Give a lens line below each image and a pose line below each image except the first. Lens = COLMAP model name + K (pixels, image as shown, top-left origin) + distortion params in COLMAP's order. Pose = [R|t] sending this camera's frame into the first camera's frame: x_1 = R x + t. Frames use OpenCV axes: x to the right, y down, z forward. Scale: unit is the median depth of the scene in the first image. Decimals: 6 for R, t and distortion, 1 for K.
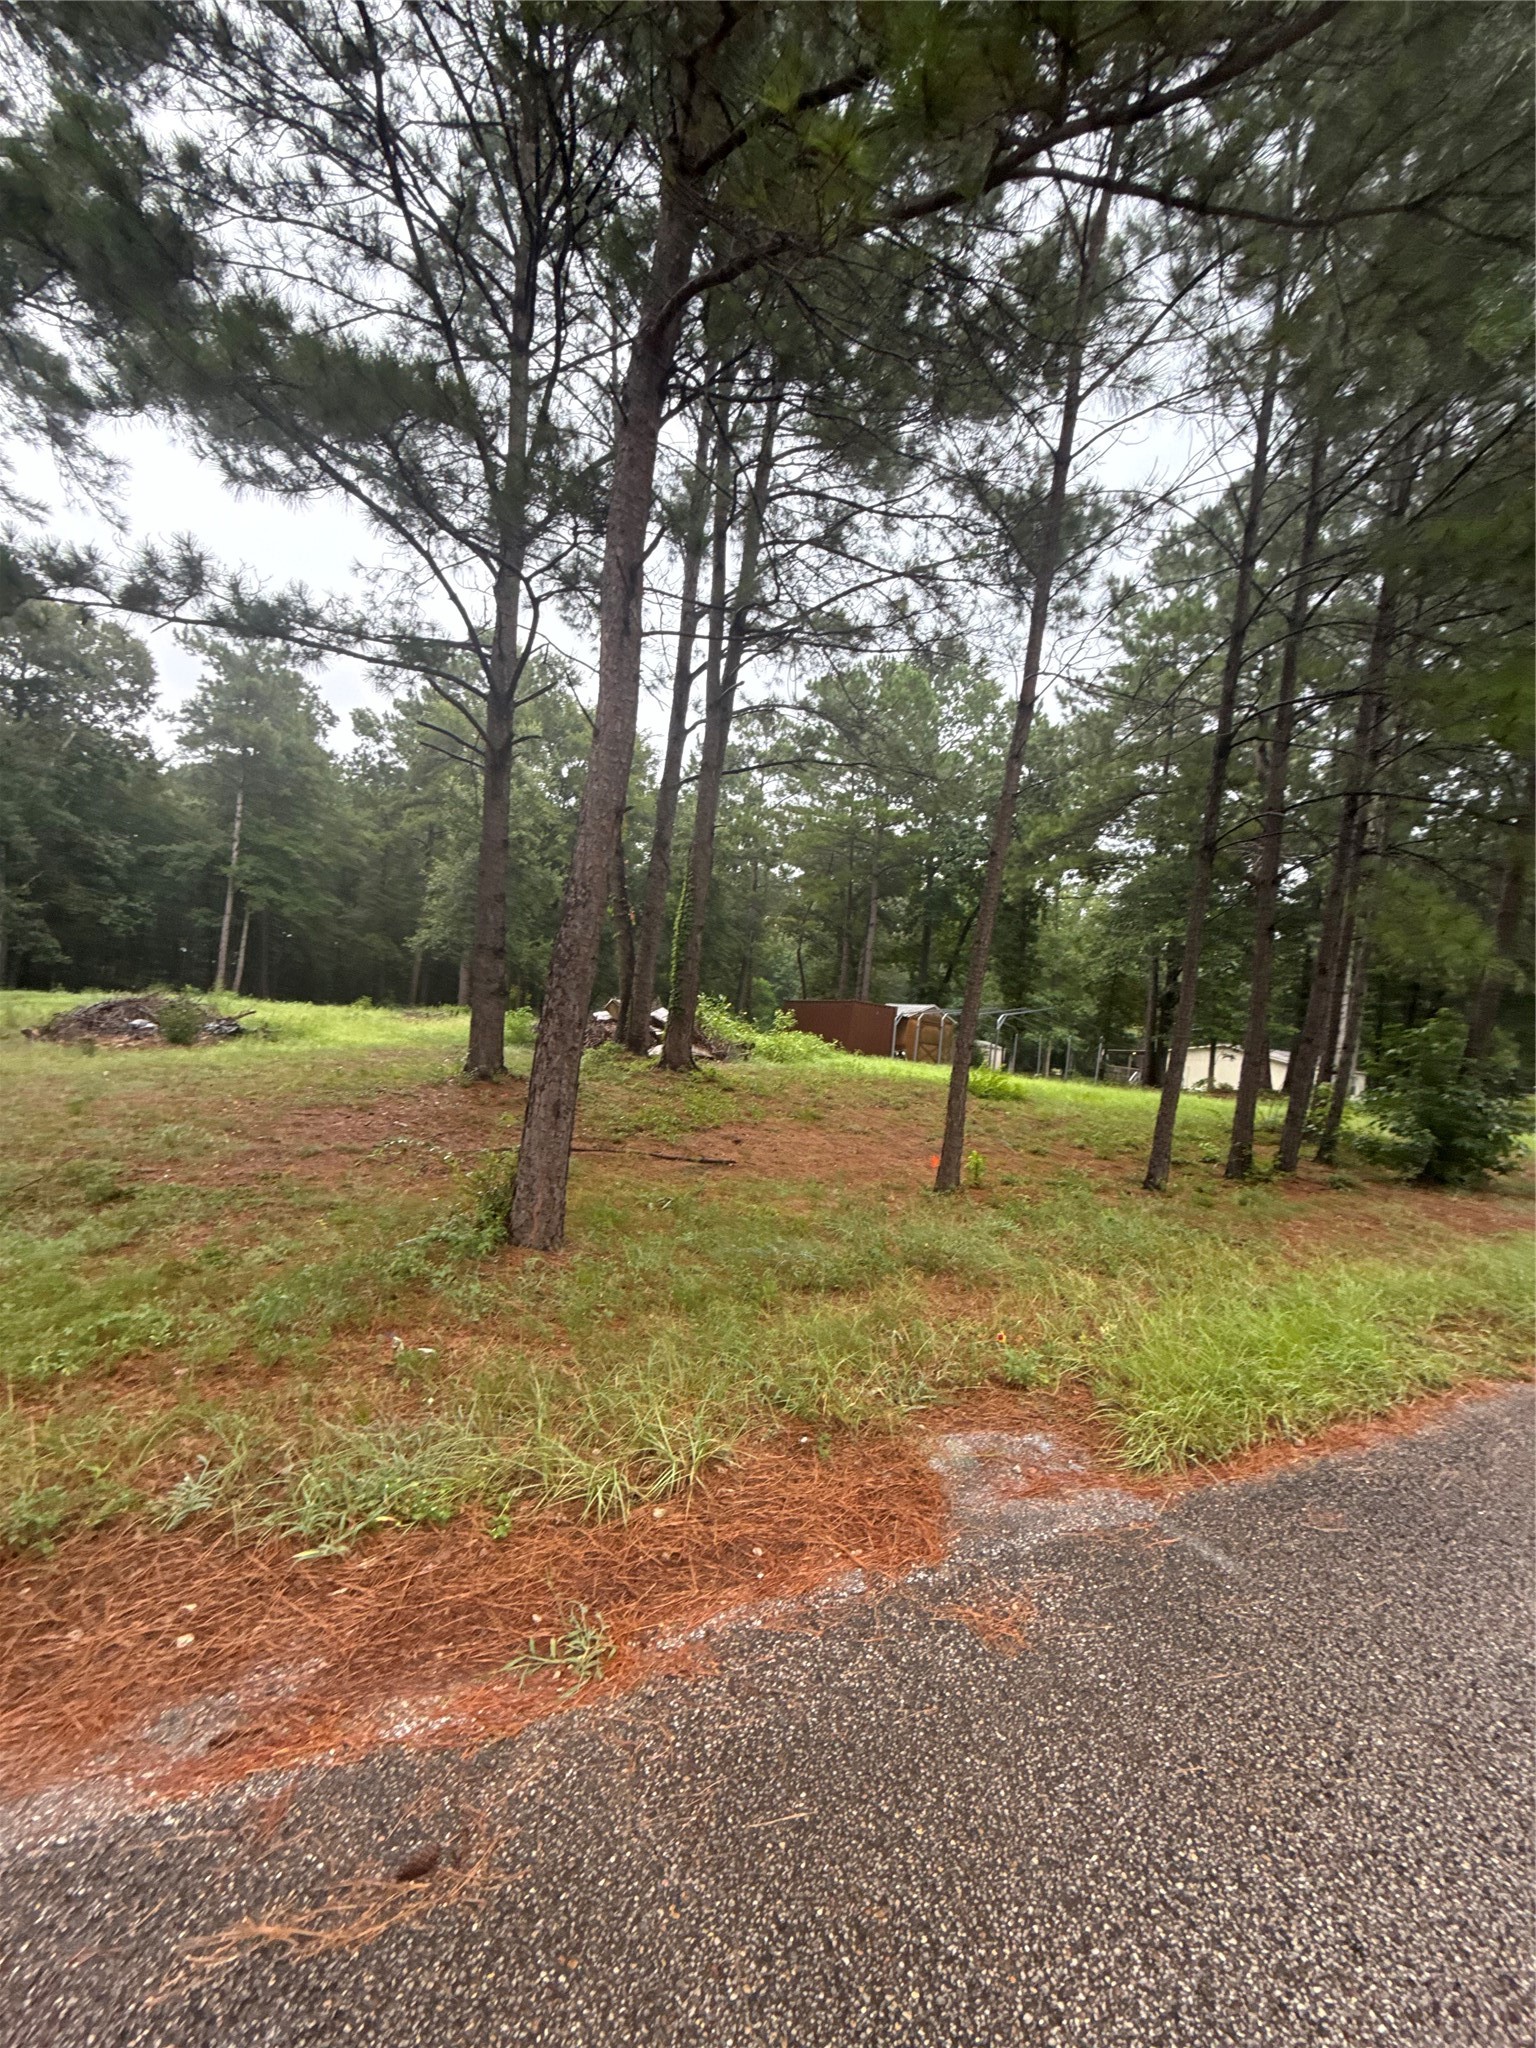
lens RADIAL K [[813.9, 0, 772.7], [0, 813.9, 1020.1], [0, 0, 1]] dist [-0.000196, -0.000363]
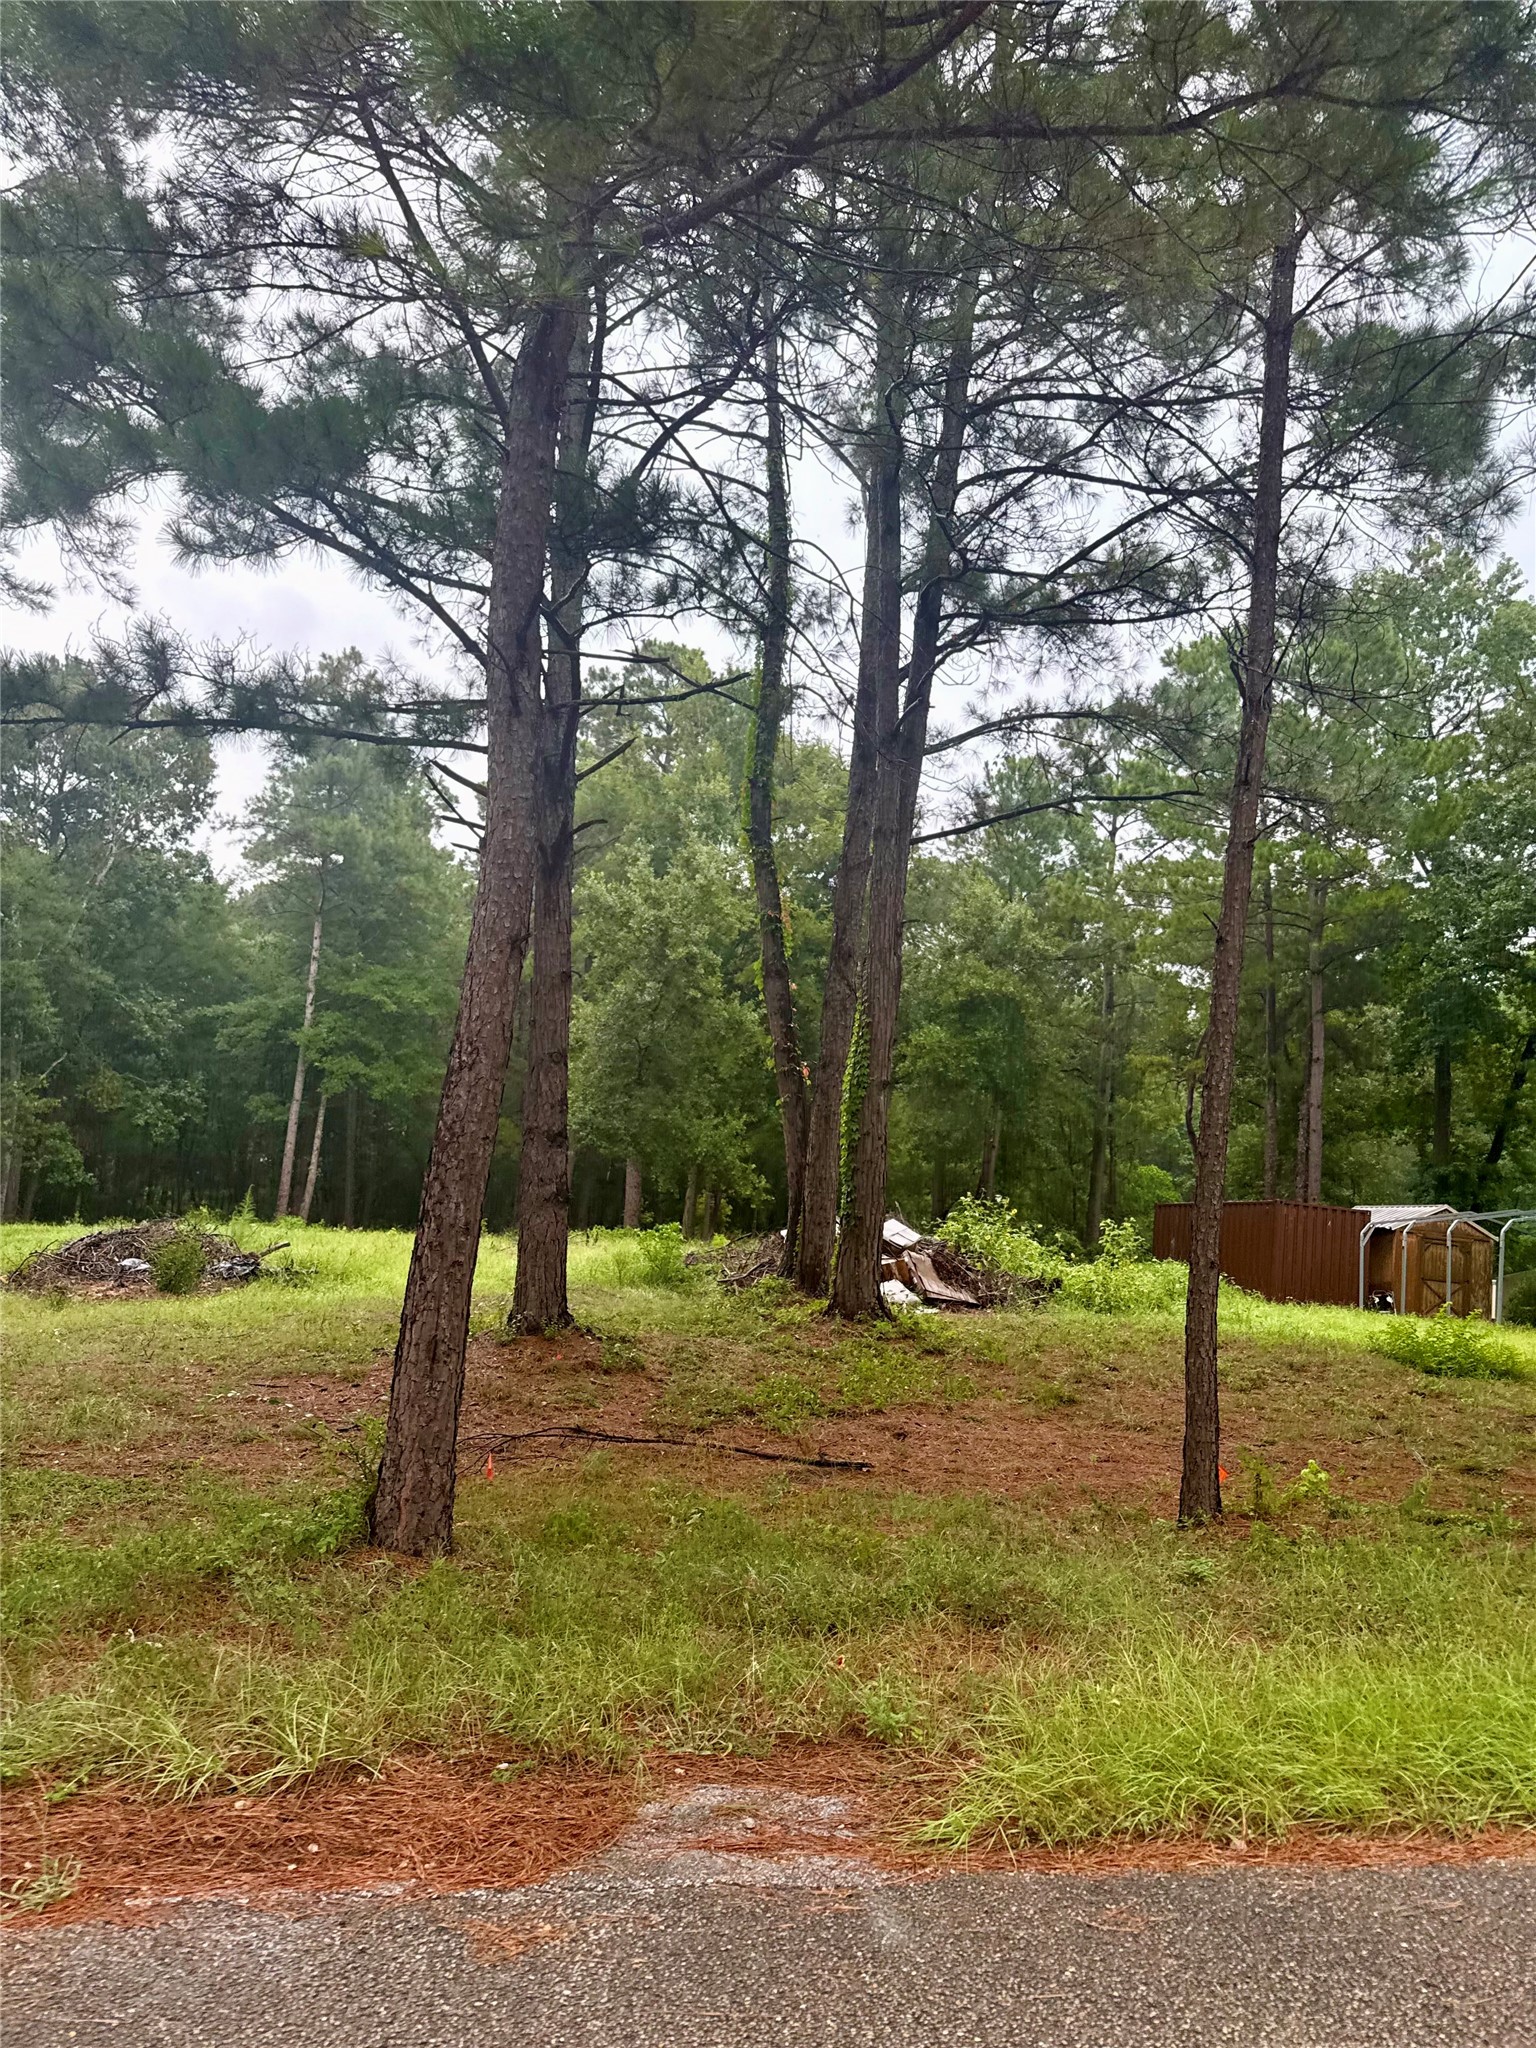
lens RADIAL K [[1421.3, 0, 783.4], [0, 1421.3, 1034.2], [0, 0, 1]] dist [0.169813, -0.328454]
pose [[0.958941, -0.063001, -0.276521, 0.175576], [0.021375, 0.988296, -0.151041, 0.014162], [0.282800, 0.138928, 0.949064, -0.073012]]
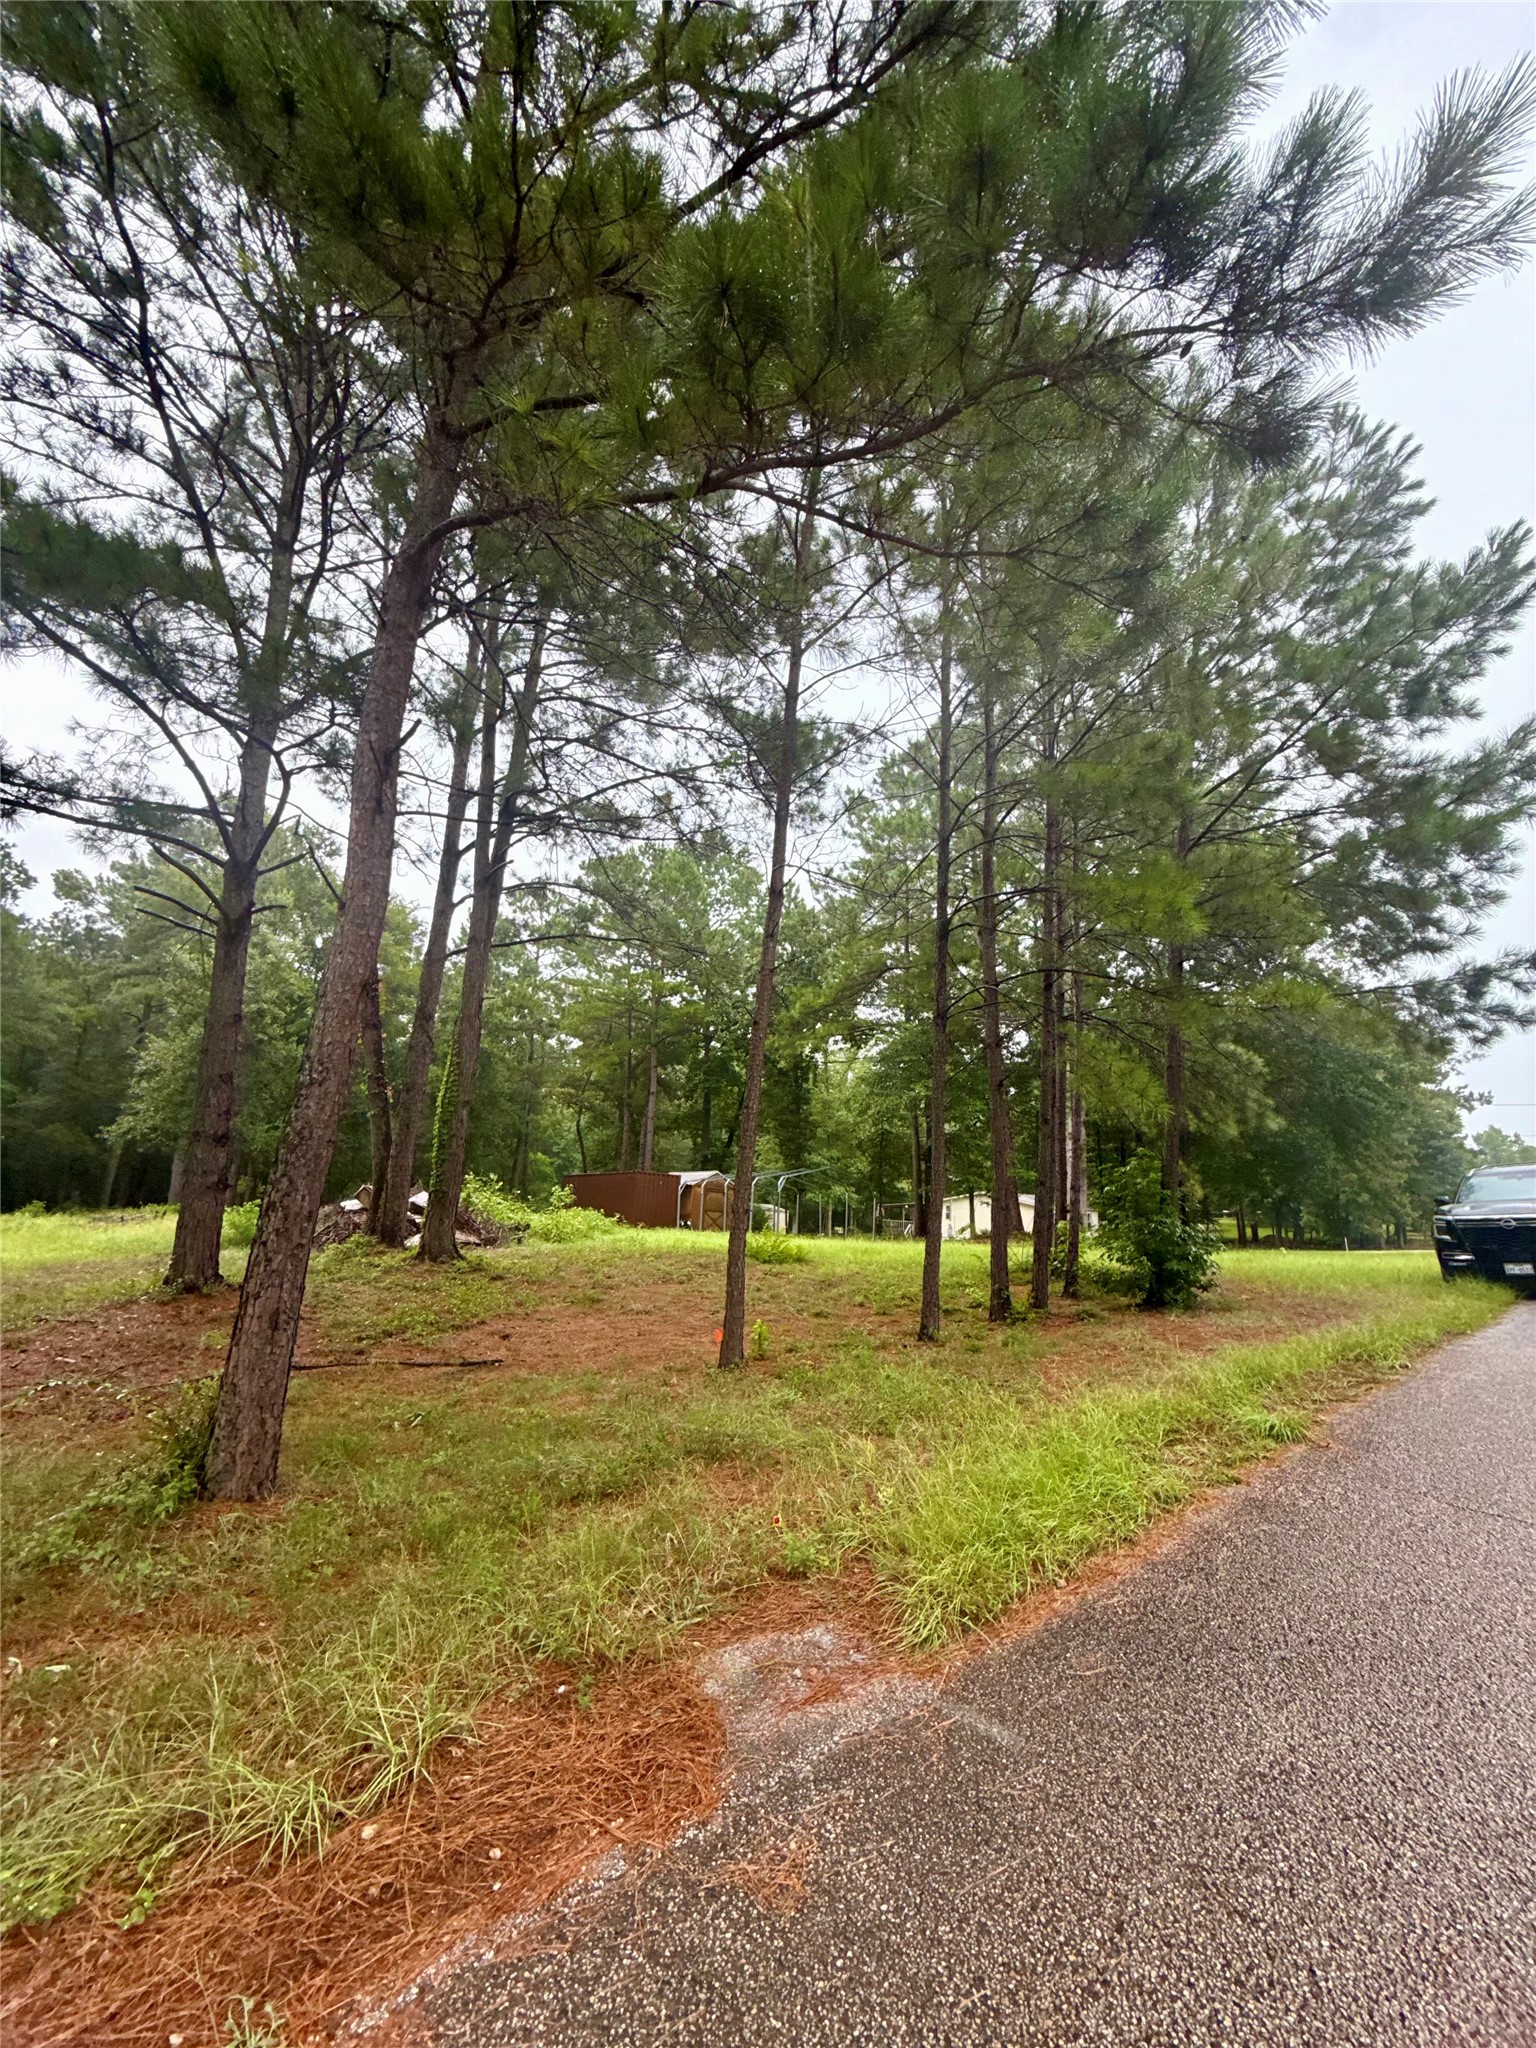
lens RADIAL K [[813.2, 0, 773.0], [0, 813.2, 1022.4], [0, 0, 1]] dist [-0.003147, 0.000337]
pose [[0.964584, -0.010729, 0.263558, 0.008996], [0.063660, 0.979106, -0.193131, 0.000183], [-0.255980, 0.203070, 0.945112, -0.005036]]
